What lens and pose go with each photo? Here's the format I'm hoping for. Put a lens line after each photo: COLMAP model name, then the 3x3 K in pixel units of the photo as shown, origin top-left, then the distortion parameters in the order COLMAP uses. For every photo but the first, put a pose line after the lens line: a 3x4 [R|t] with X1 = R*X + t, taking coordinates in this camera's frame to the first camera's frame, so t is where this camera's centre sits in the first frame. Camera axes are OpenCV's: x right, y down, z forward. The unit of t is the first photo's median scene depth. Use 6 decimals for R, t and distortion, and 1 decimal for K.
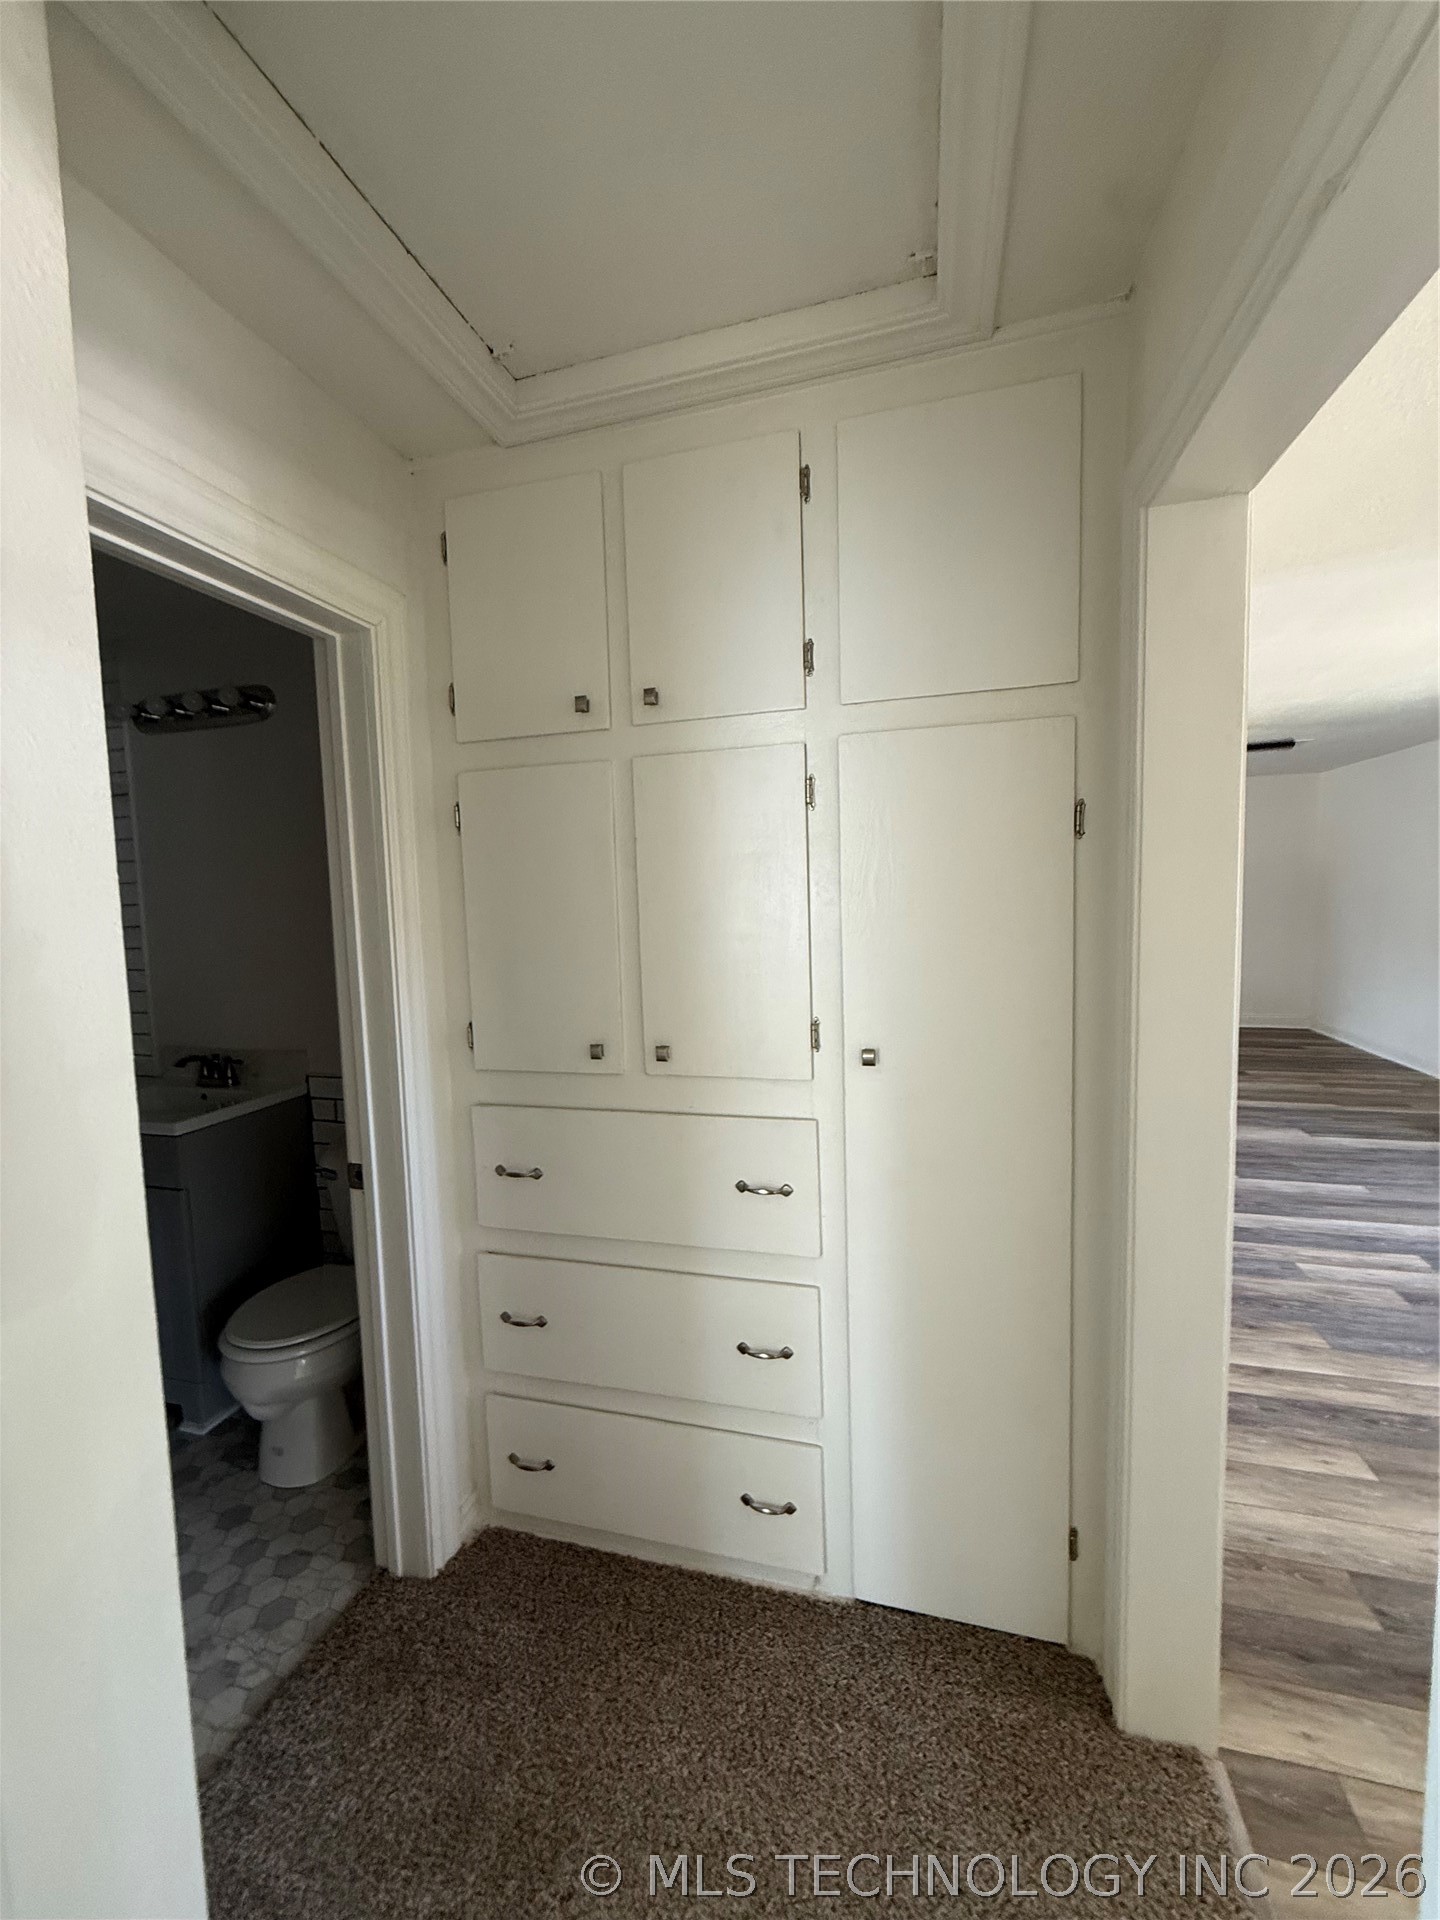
lens RADIAL K [[763.6, 0, 715.5], [0, 763.6, 958.7], [0, 0, 1]] dist [-0.001257, 0.000383]
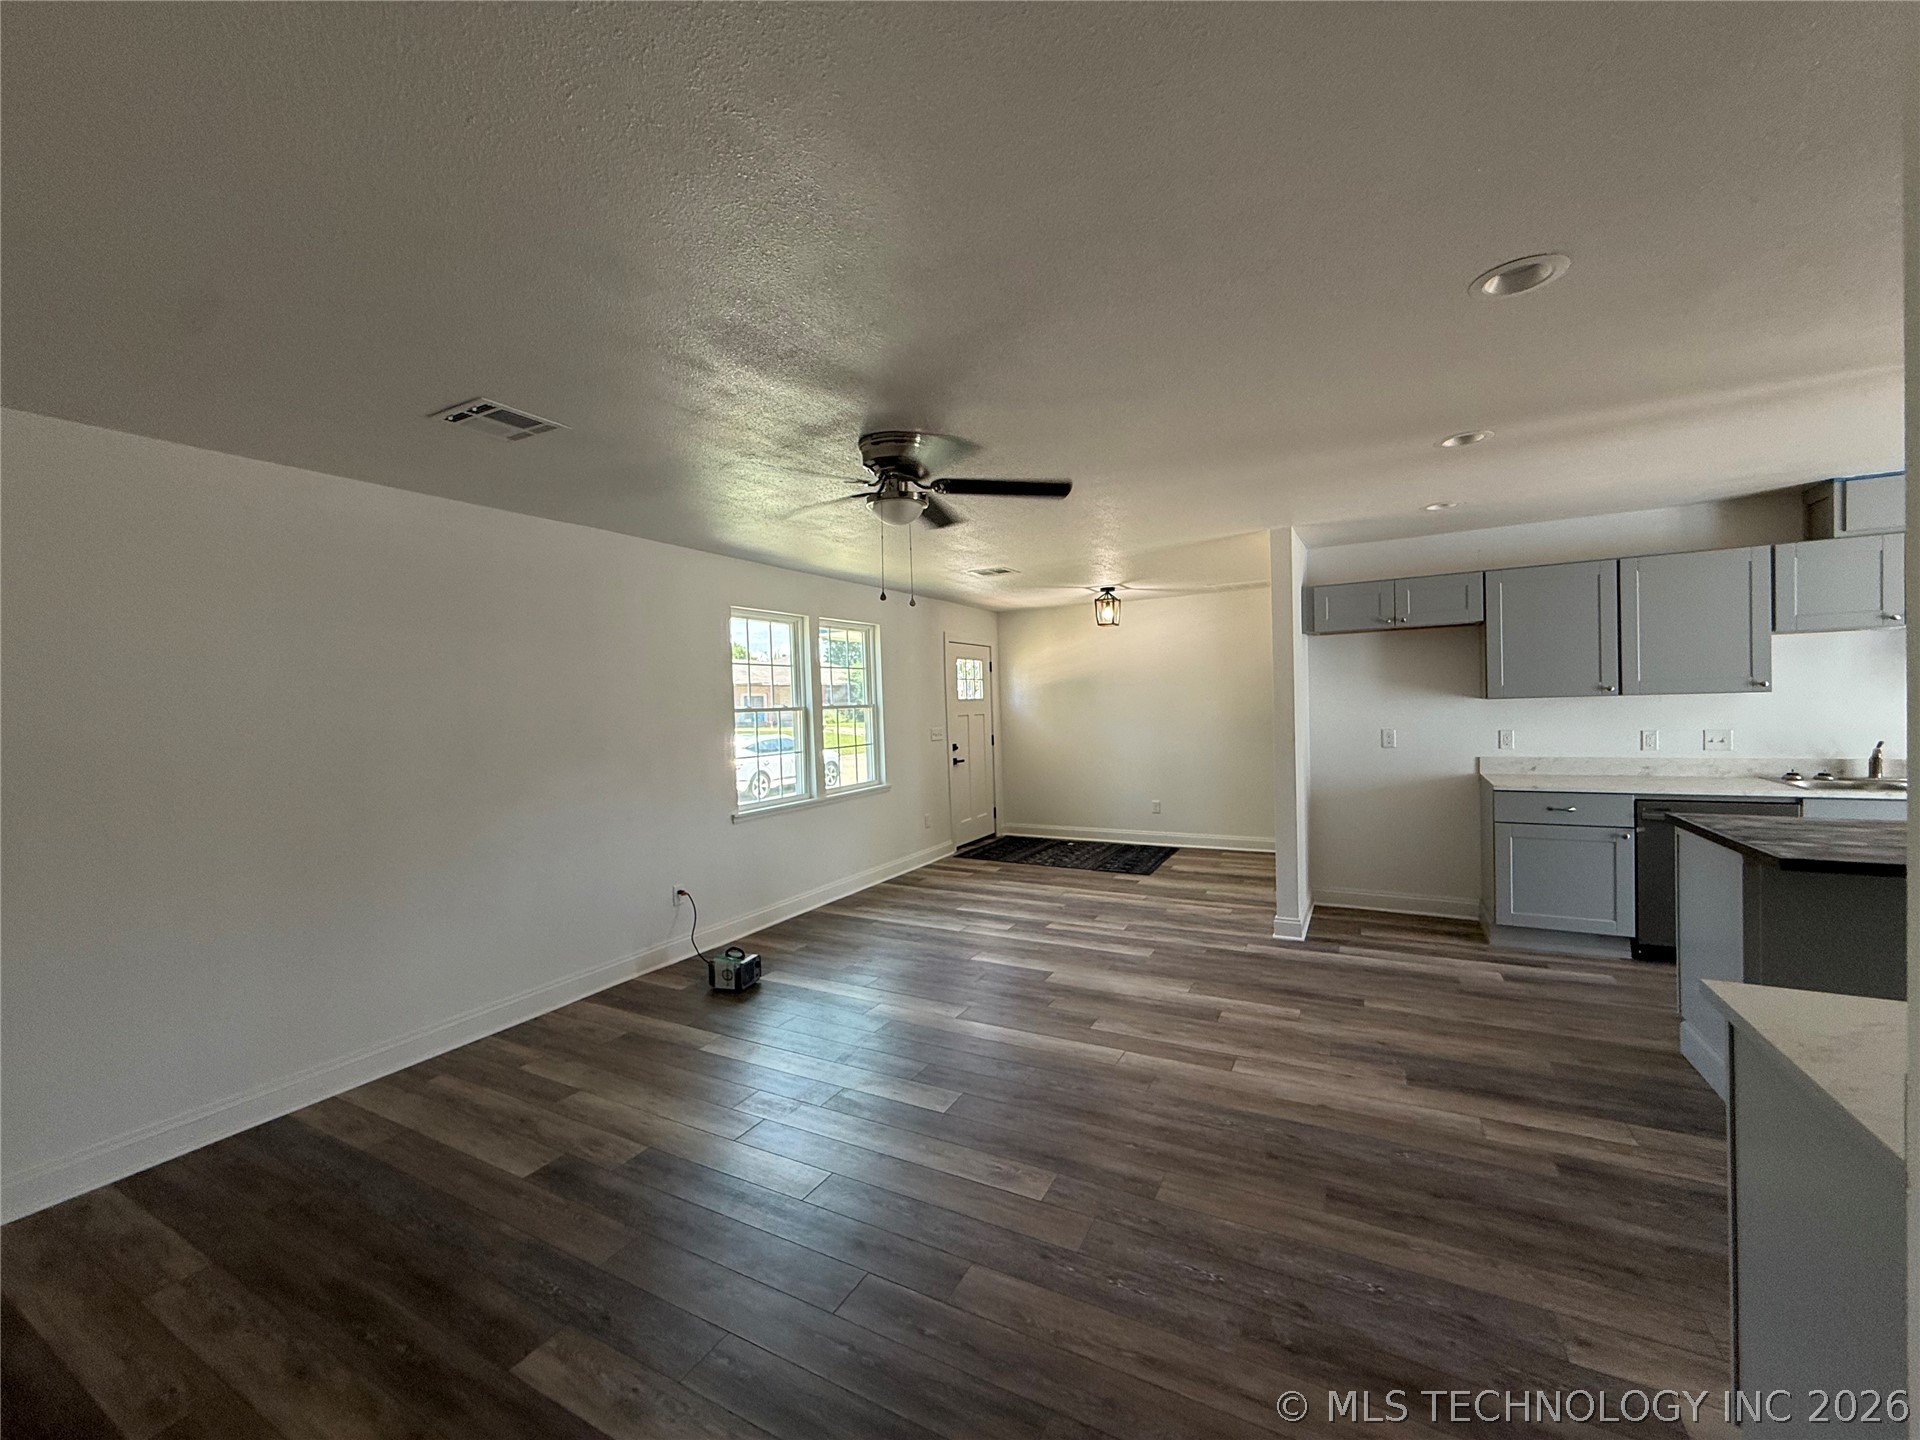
lens RADIAL K [[763.6, 0, 954.7], [0, 763.6, 721.4], [0, 0, 1]] dist [-0.001257, 0.000383]
pose [[-0.971836, 0.053785, 0.229436, 0.682642], [0.078003, 0.992142, 0.097821, -0.226309], [-0.222372, 0.112963, -0.968396, 2.513719]]
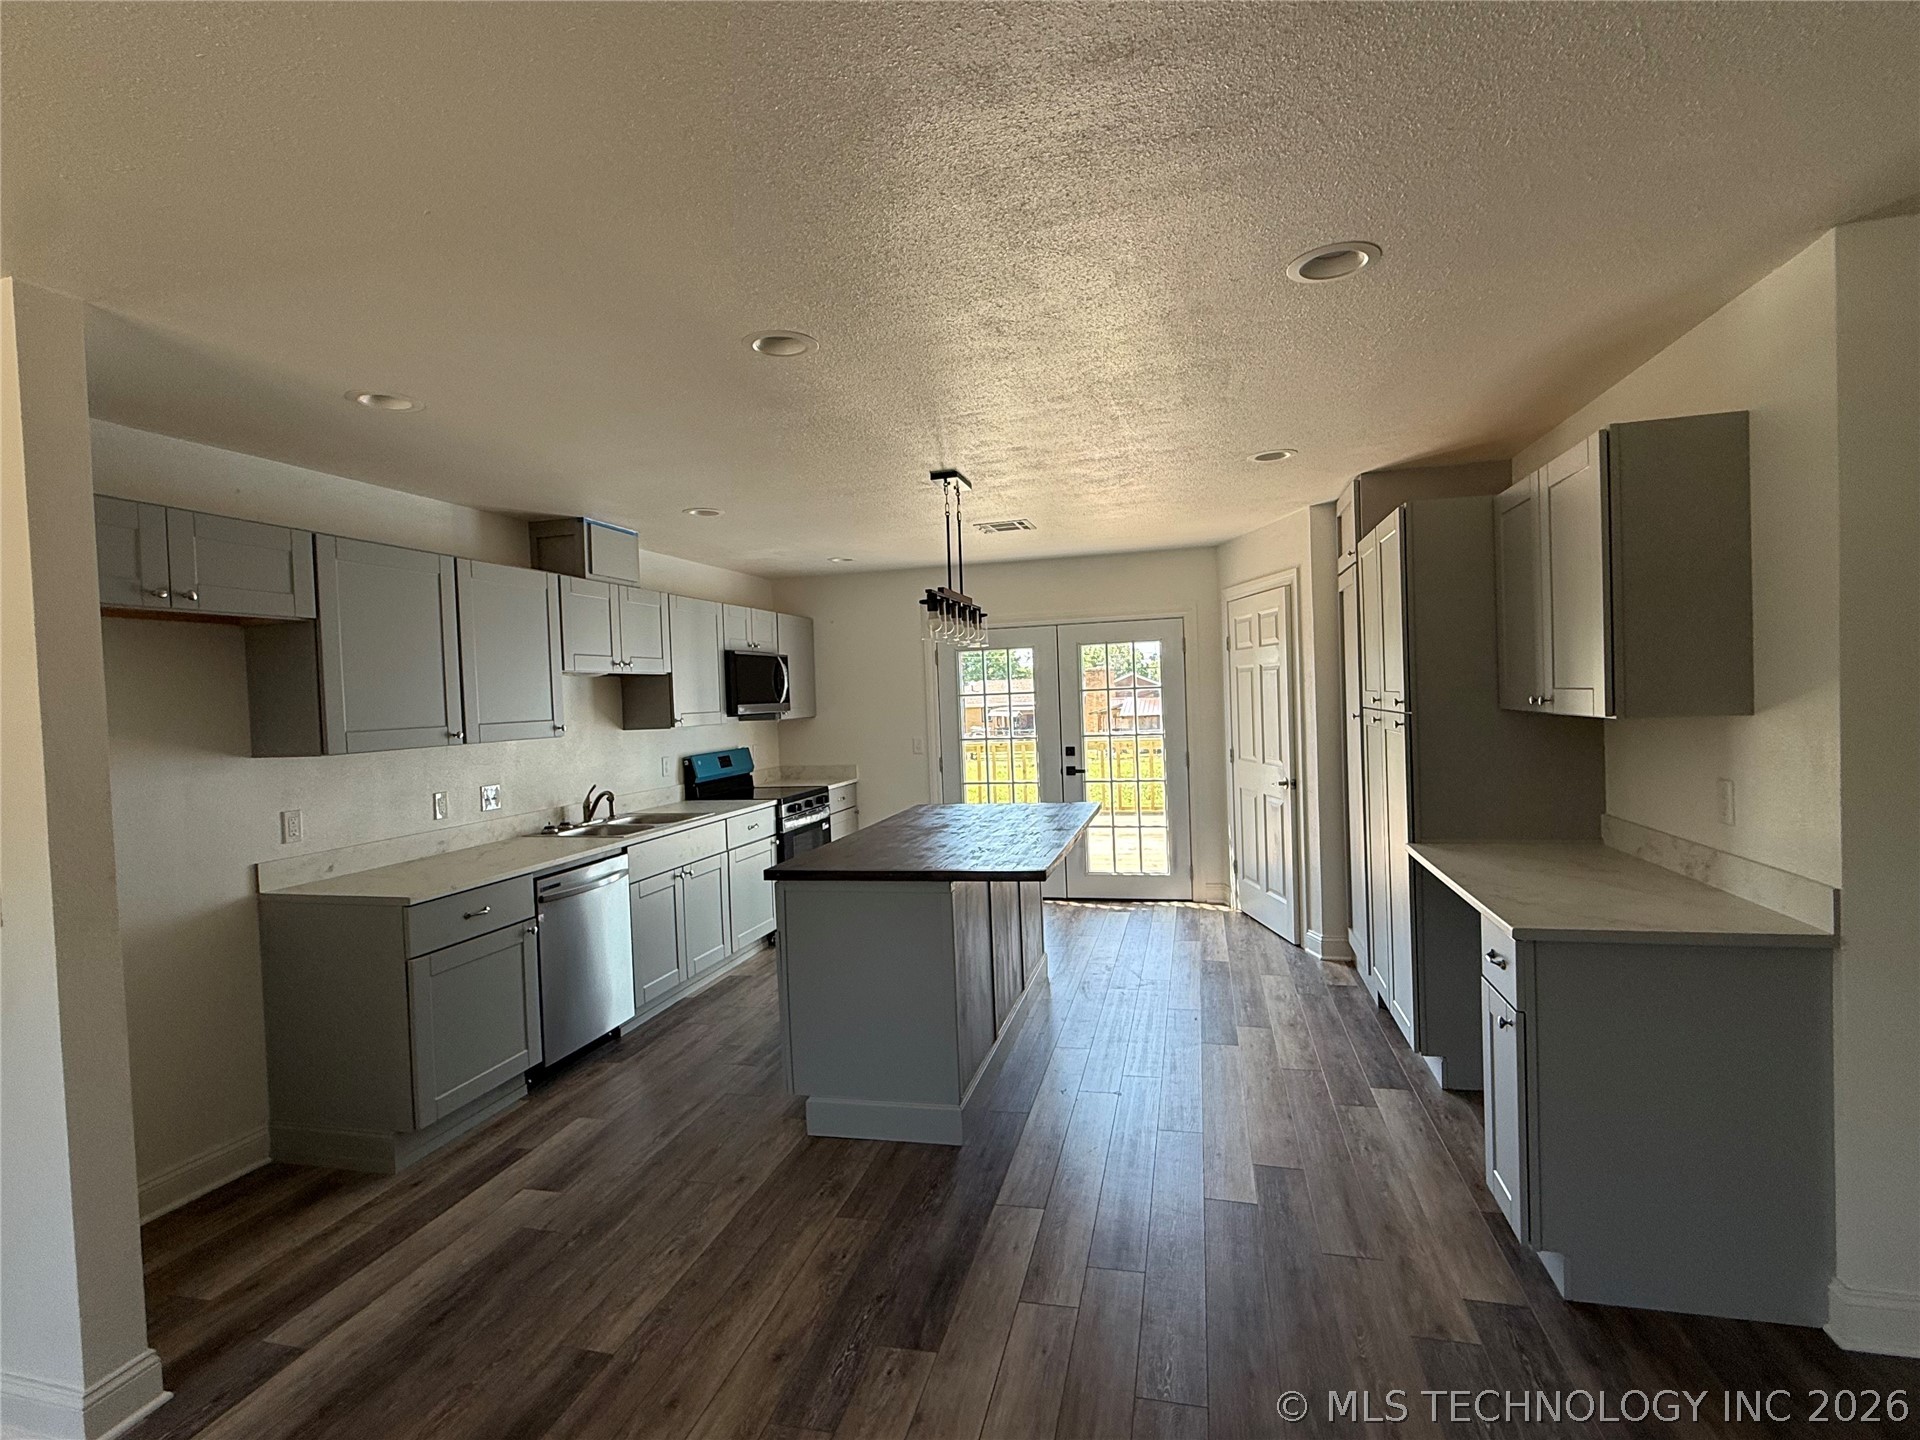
lens RADIAL K [[929.9, 0, 963.4], [0, 929.9, 717.0], [0, 0, 1]] dist [-0.002107, 0.000366]
pose [[0.023310, 0.050656, -0.998444, 1.059203], [-0.045720, 0.997725, 0.049552, -0.170894], [0.998682, 0.044494, 0.025573, 1.533759]]
